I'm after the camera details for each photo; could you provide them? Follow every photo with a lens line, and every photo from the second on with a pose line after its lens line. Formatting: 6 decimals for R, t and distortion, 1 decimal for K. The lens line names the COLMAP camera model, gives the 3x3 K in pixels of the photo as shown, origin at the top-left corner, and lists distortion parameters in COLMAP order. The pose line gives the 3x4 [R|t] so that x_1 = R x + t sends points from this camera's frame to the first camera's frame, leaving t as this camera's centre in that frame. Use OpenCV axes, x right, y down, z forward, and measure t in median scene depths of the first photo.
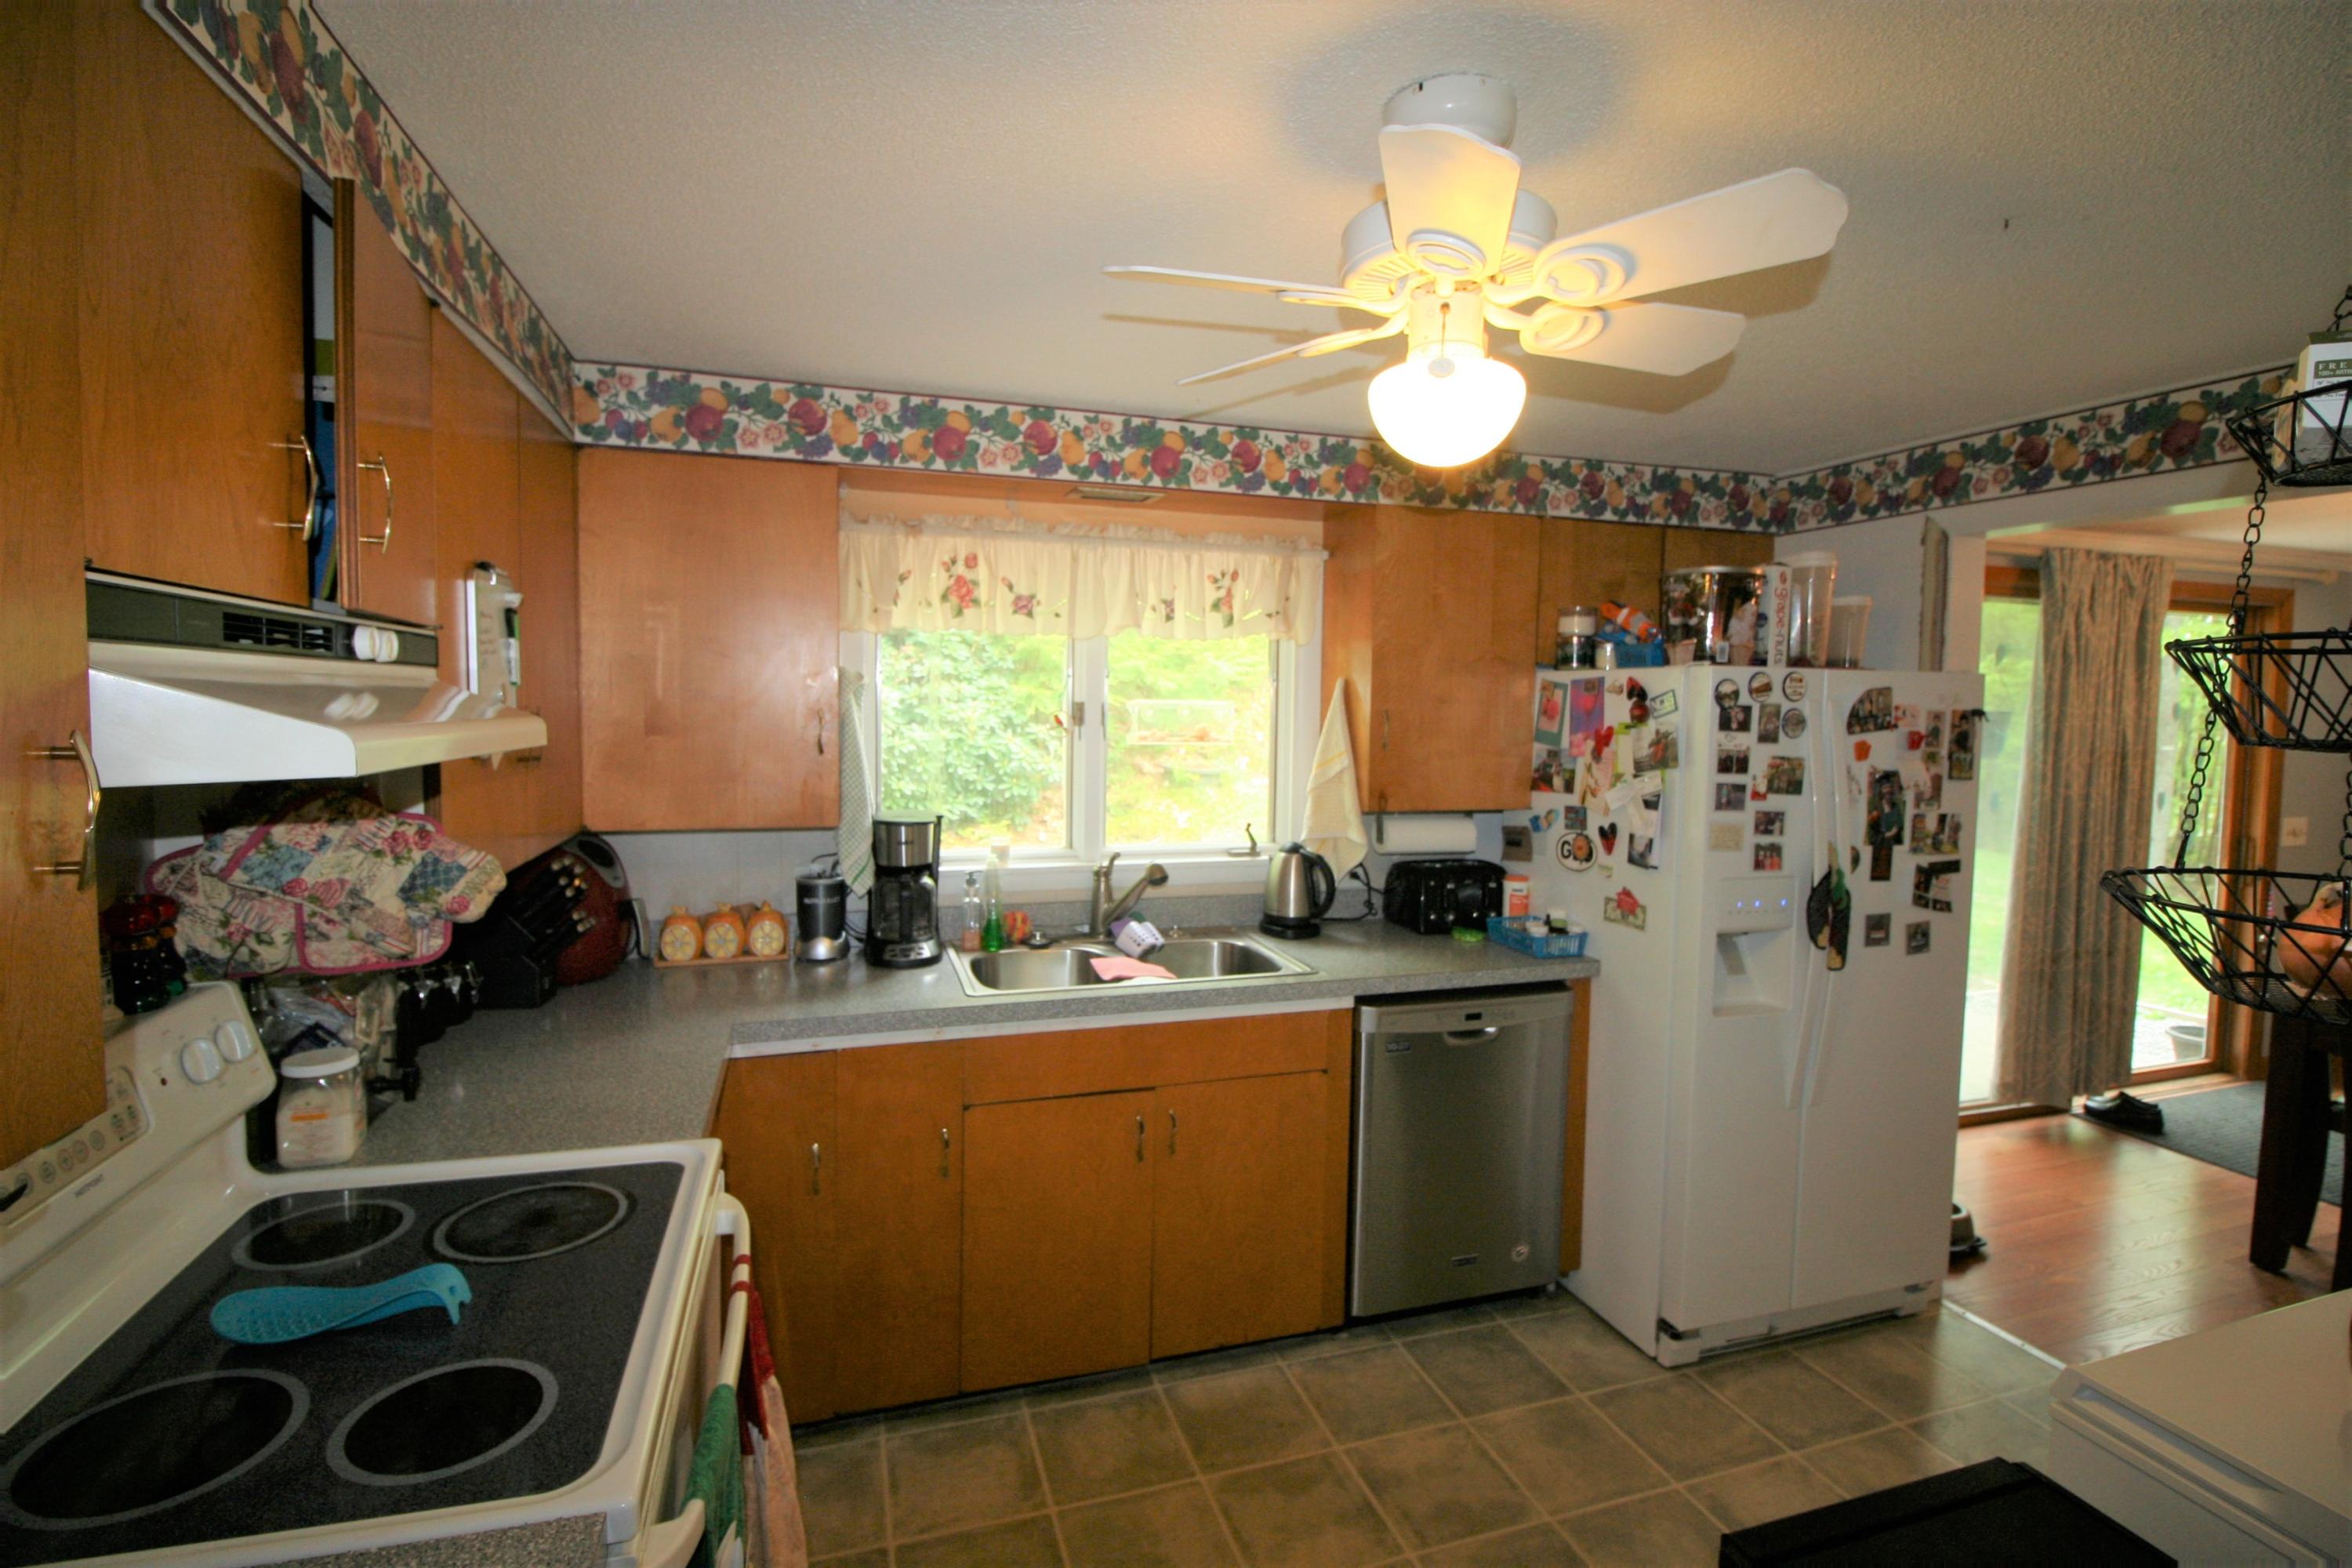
lens RADIAL K [[1101.4, 0, 1189.8], [0, 1101.4, 782.2], [0, 0, 1]] dist [-0.016715, -0.003768]
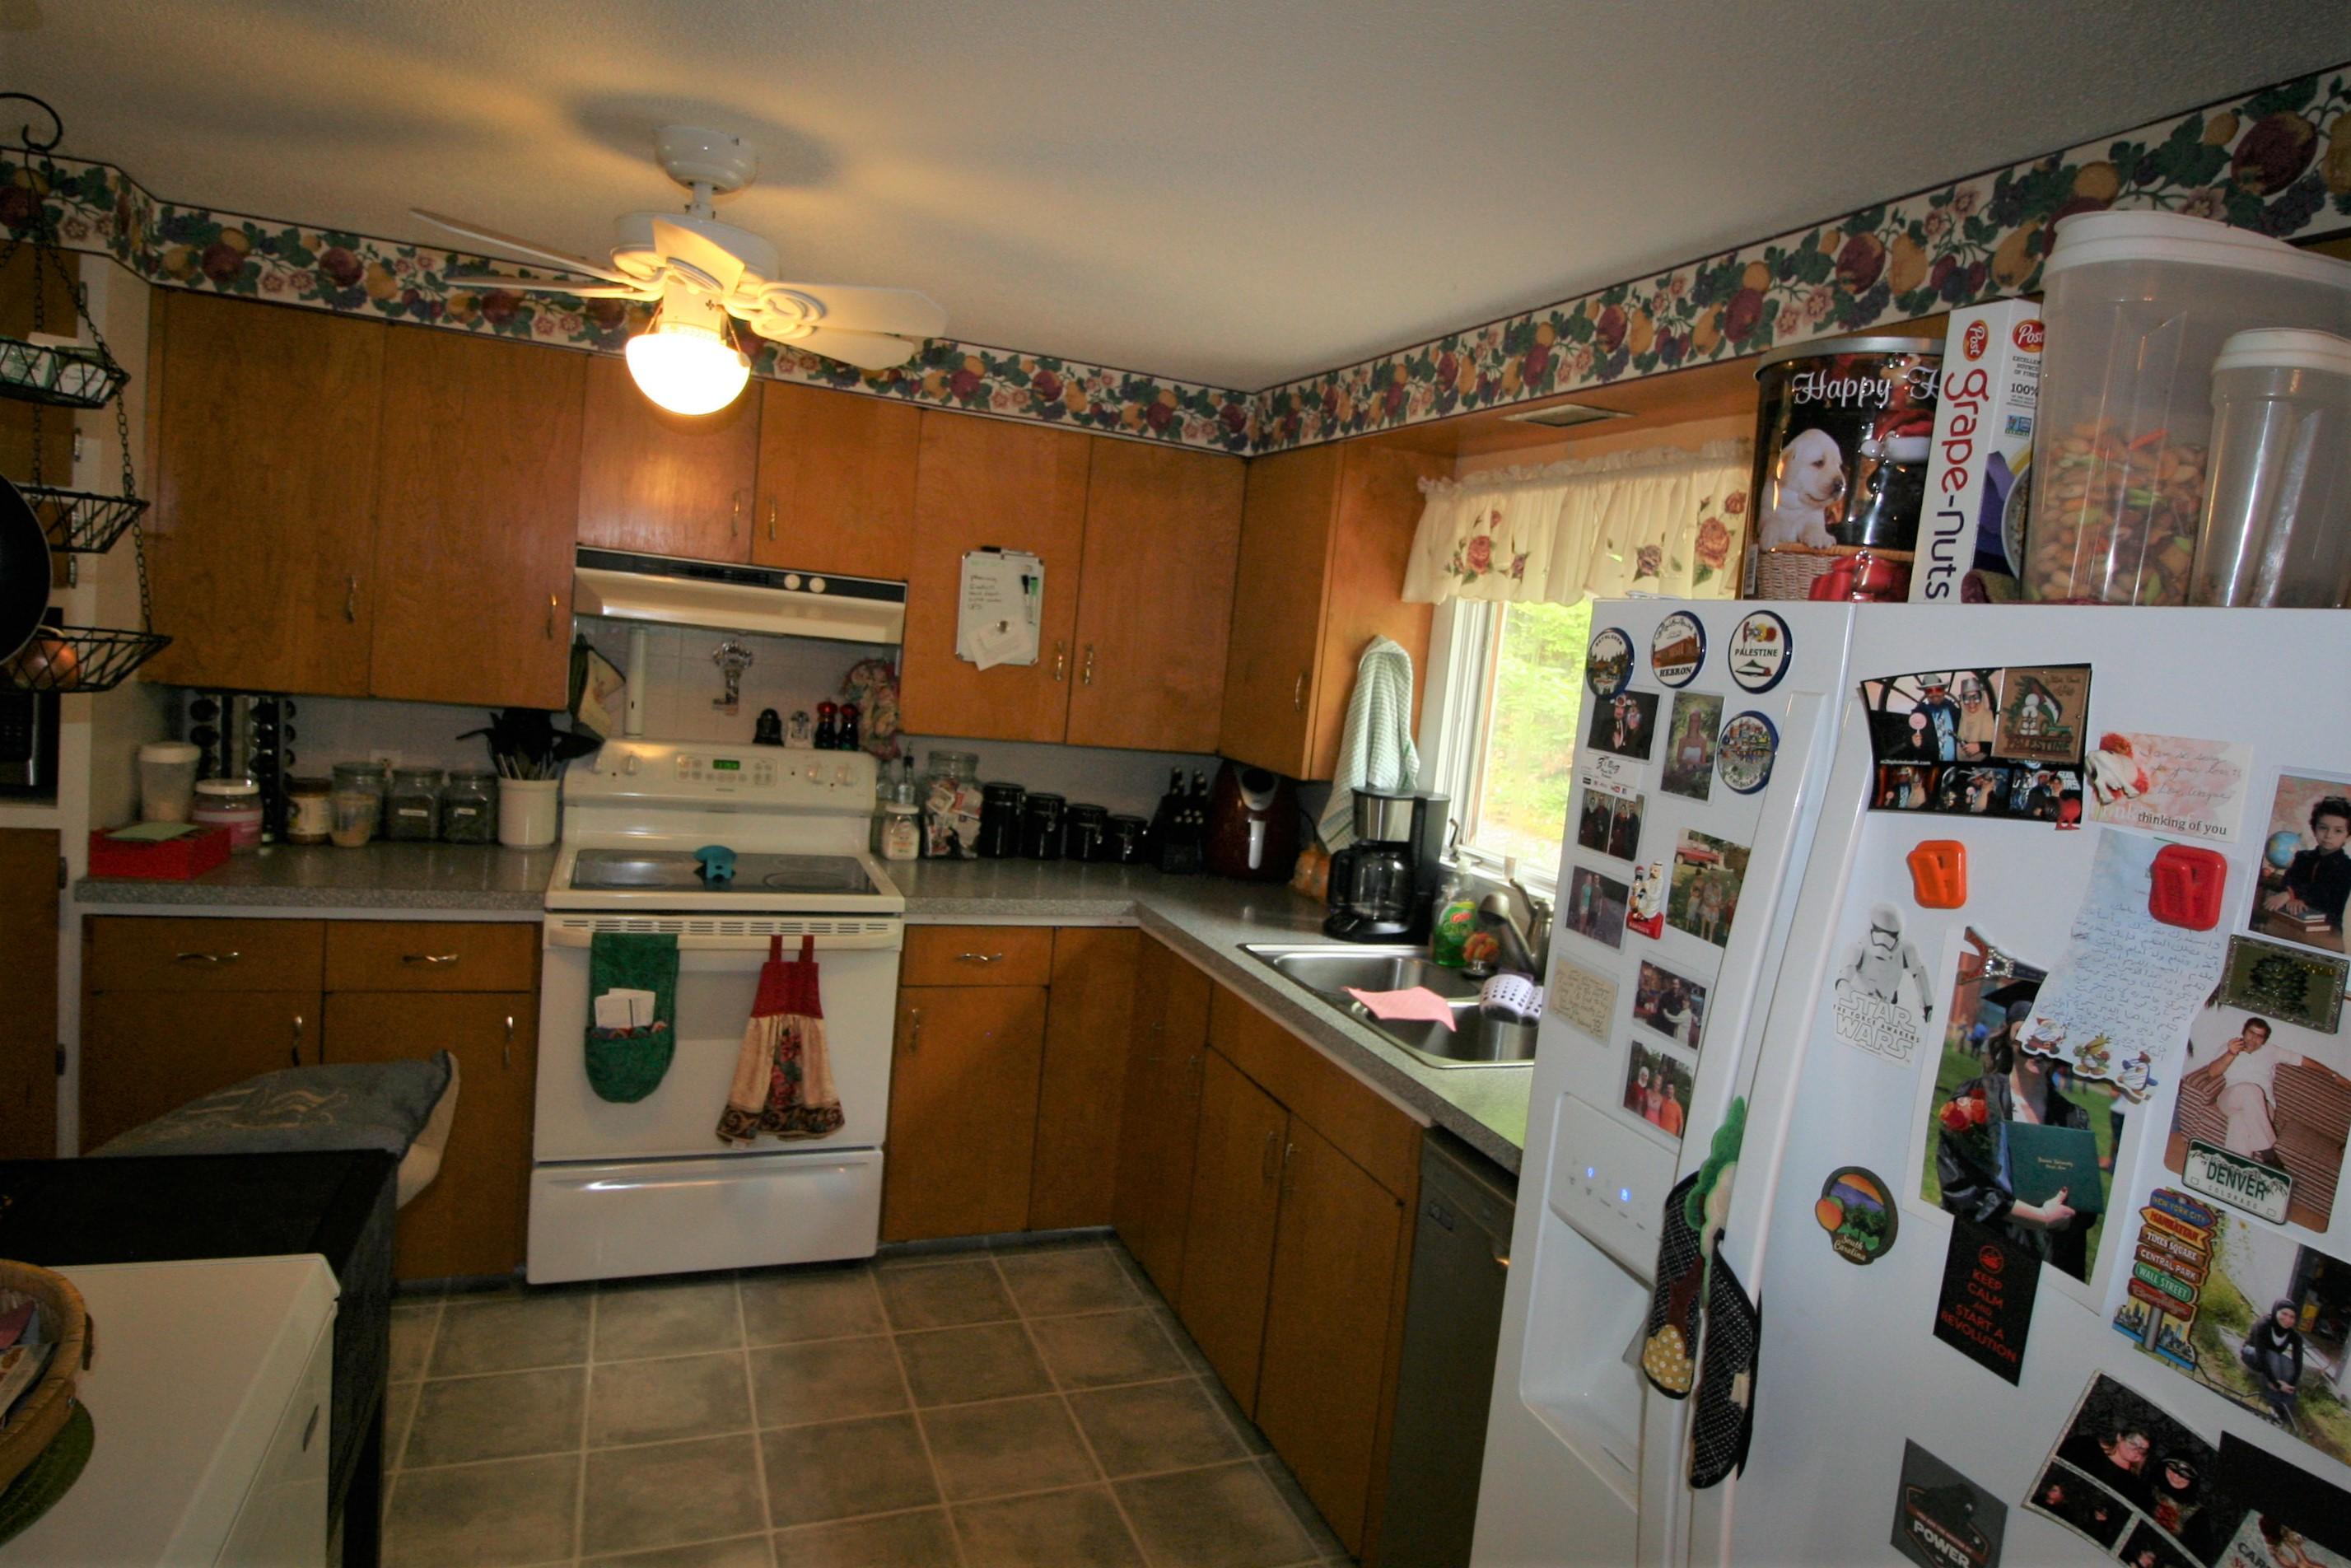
lens RADIAL K [[1409.5, 0, 1244.9], [0, 1409.5, 787.5], [0, 0, 1]] dist [-0.017982, -0.006225]
pose [[0.077618, 0.096823, -0.992271, 1.001244], [-0.170892, 0.981835, 0.082437, -0.052463], [0.982228, 0.163173, 0.092754, 0.796611]]
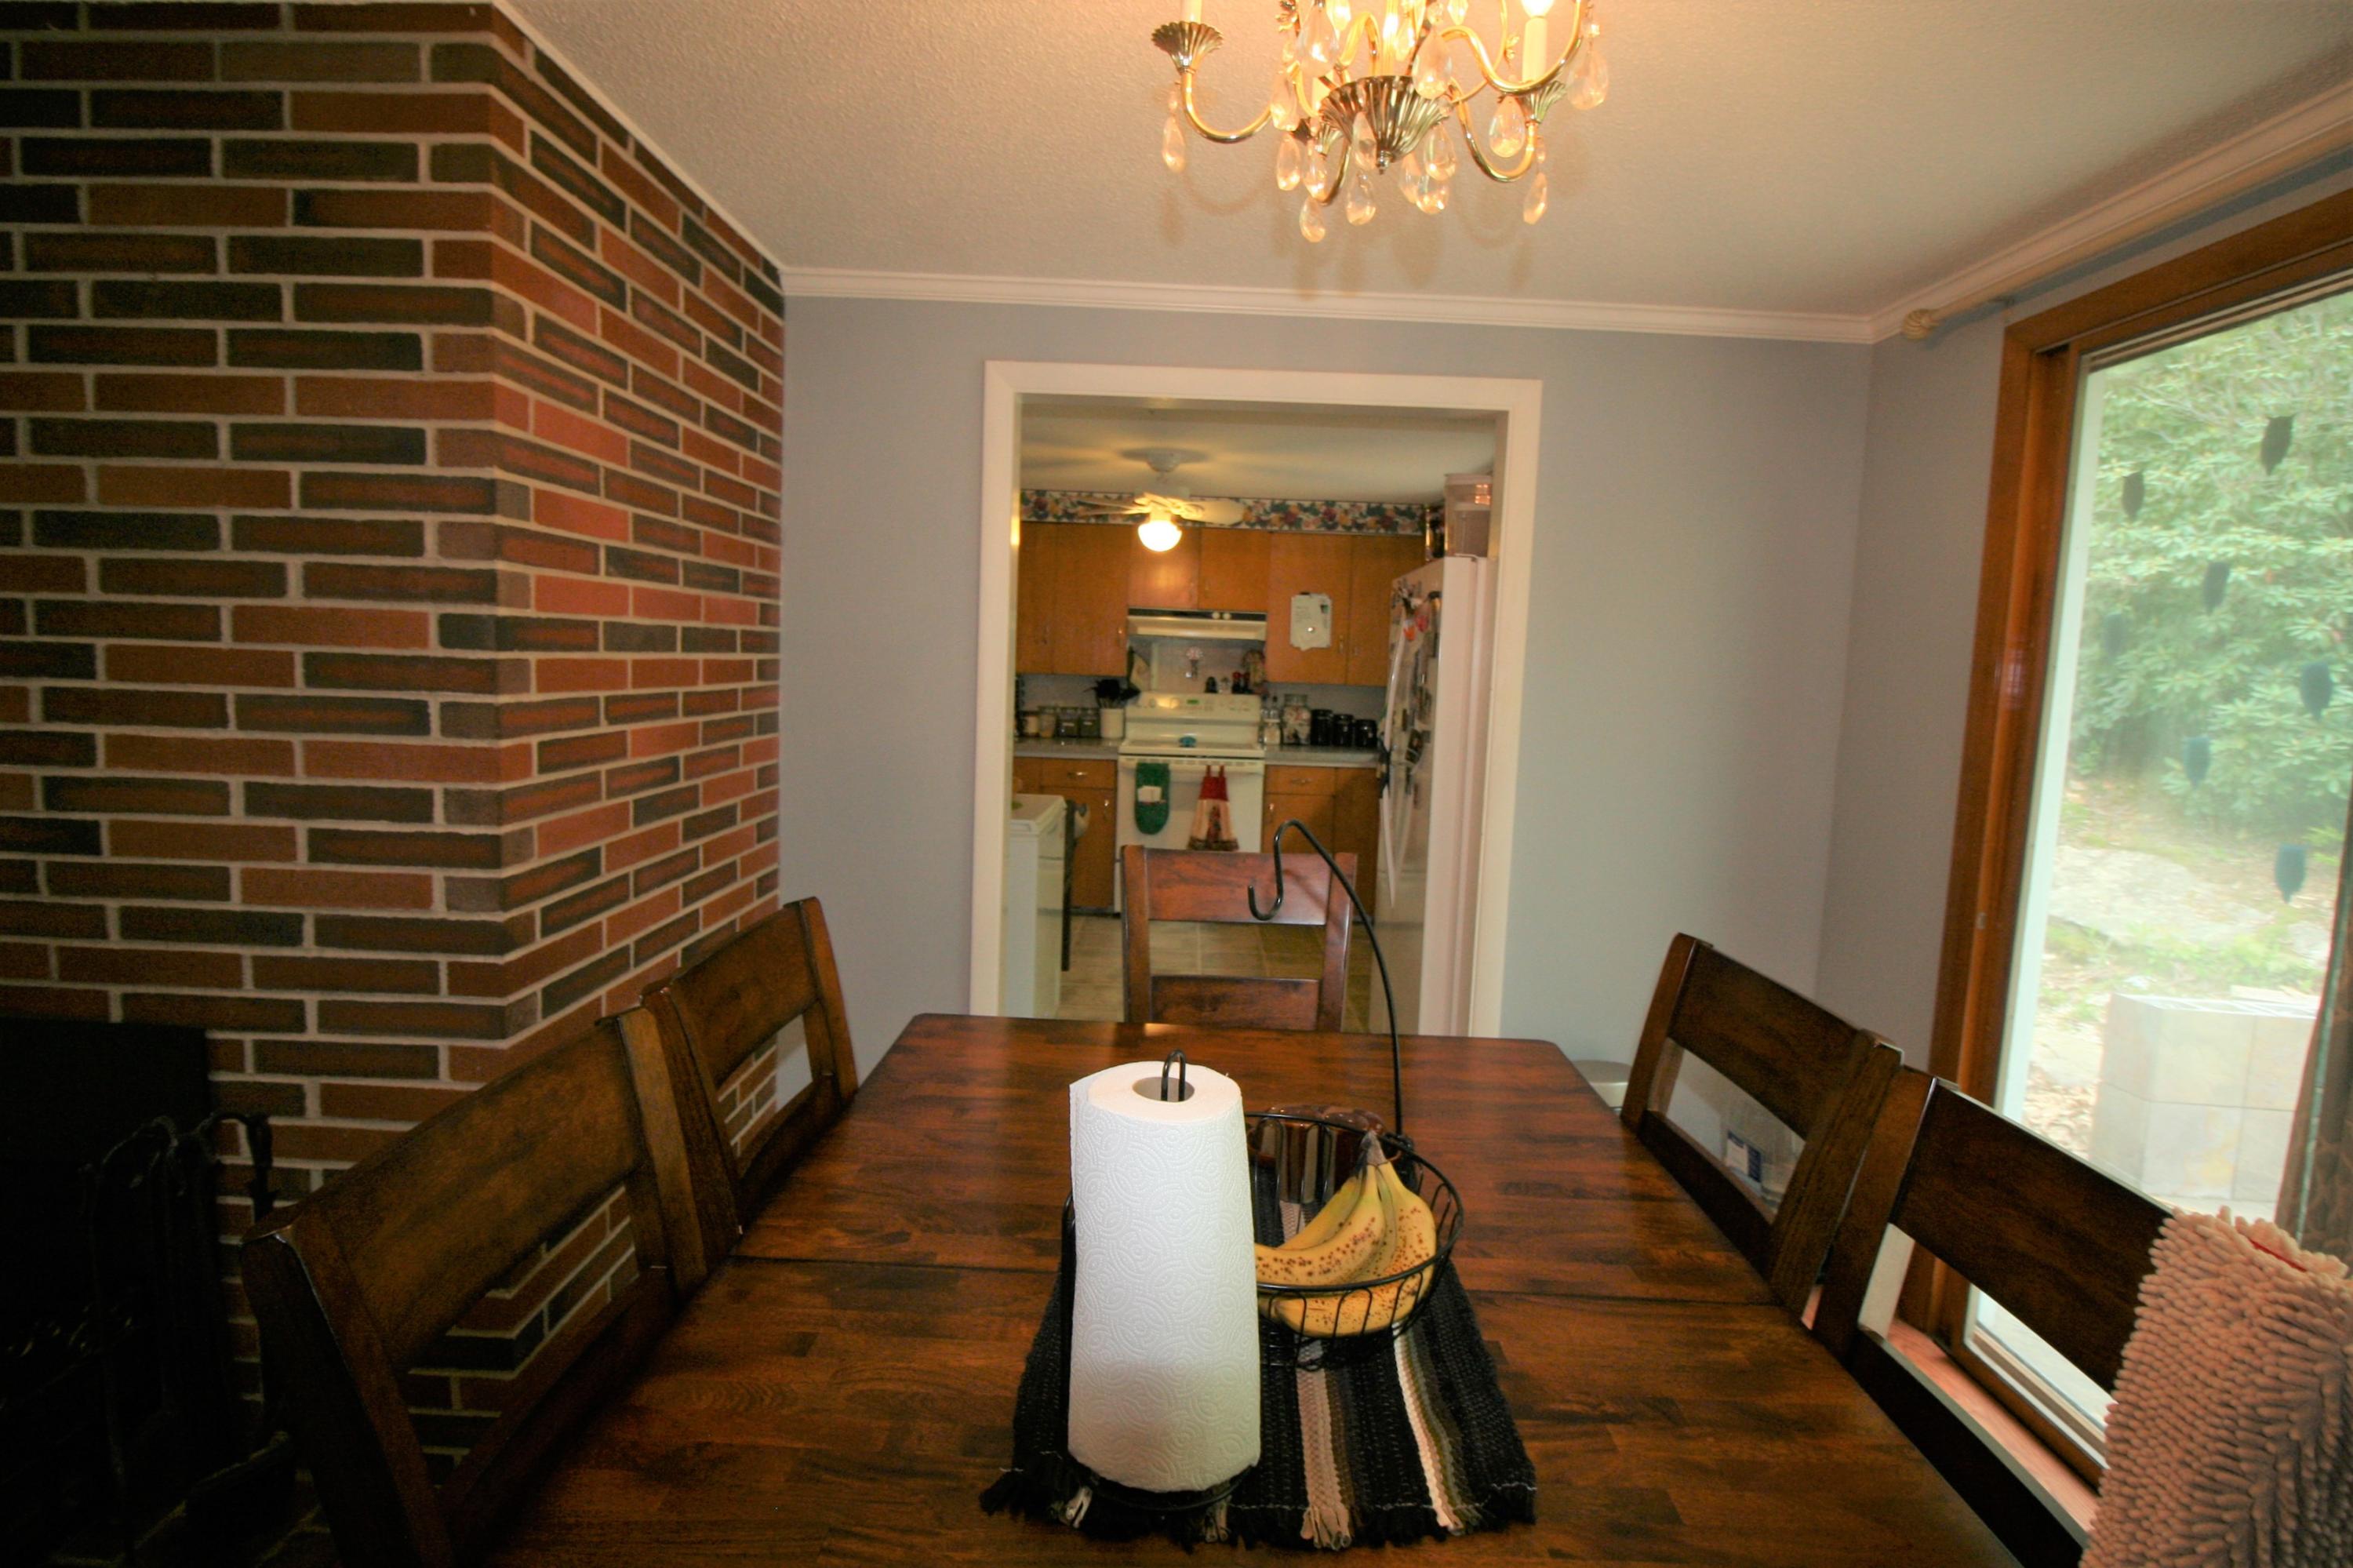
lens RADIAL K [[1101.9, 0, 1199.6], [0, 1101.9, 750.9], [0, 0, 1]] dist [-0.016715, -0.003768]
pose [[-0.302310, 0.058153, -0.951434, 1.803381], [-0.106511, 0.989826, 0.094343, 0.001913], [0.947240, 0.129859, -0.293040, 1.125406]]
